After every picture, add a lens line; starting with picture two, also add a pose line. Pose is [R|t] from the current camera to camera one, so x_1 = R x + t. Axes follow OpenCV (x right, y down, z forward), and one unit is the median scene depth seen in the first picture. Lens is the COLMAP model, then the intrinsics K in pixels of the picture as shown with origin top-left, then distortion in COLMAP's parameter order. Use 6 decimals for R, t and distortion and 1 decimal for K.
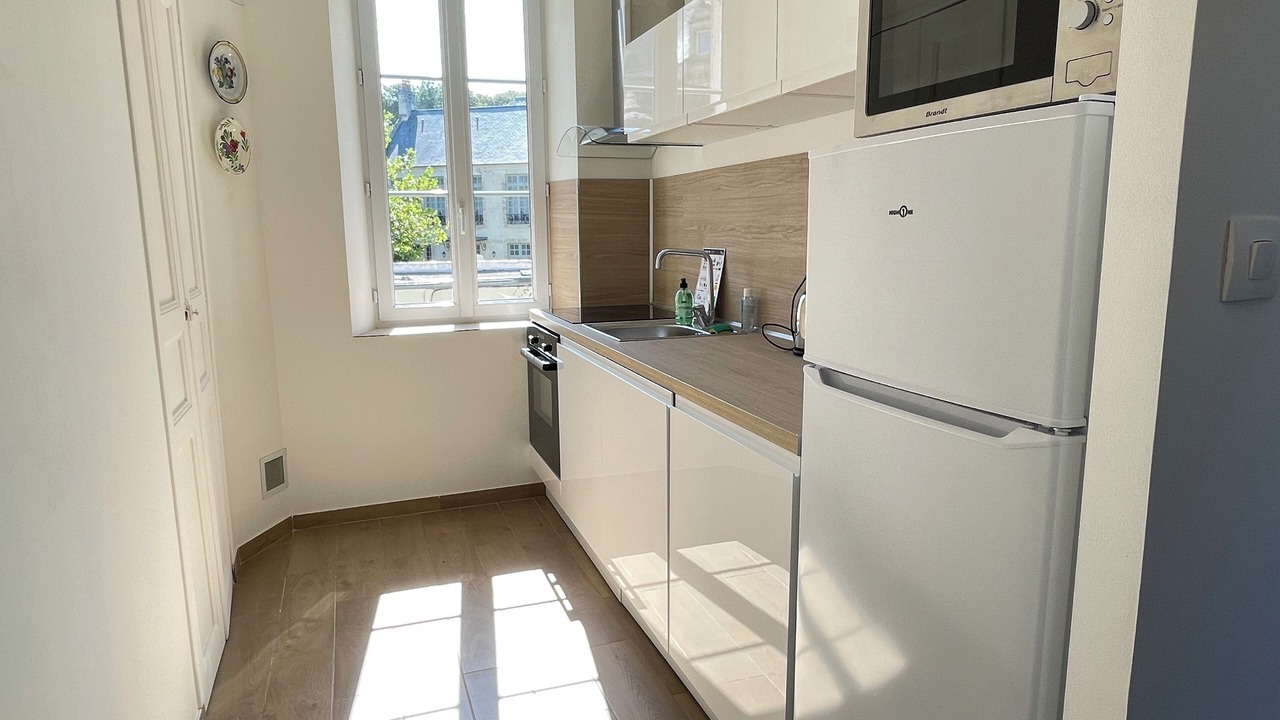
lens RADIAL K [[966.2, 0, 657.9], [0, 966.2, 364.3], [0, 0, 1]] dist [0.102431, -0.139456]
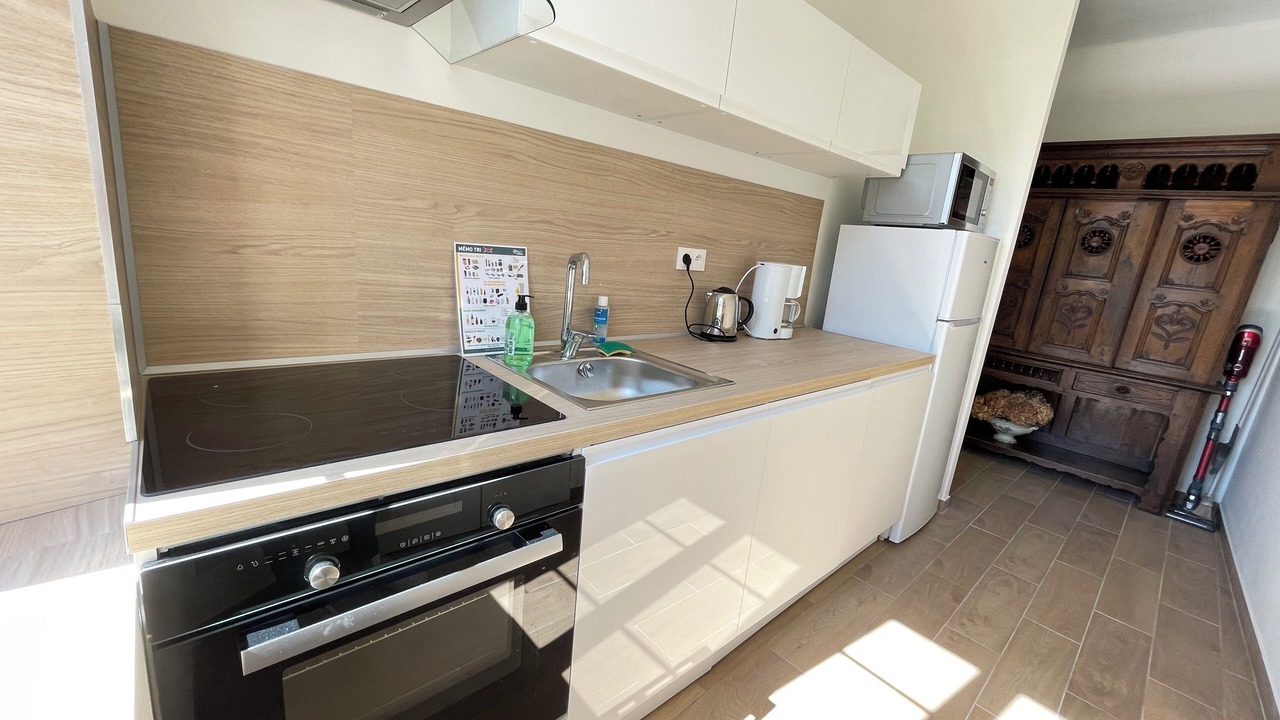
lens RADIAL K [[514.4, 0, 640.0], [0, 514.4, 360.0], [0, 0, 1]] dist [-0.000267, -0.000020]
pose [[-0.426406, -0.232562, 0.874124, -0.340785], [0.035762, 0.961293, 0.273199, -0.148756], [-0.903825, 0.147754, -0.401584, 1.156873]]
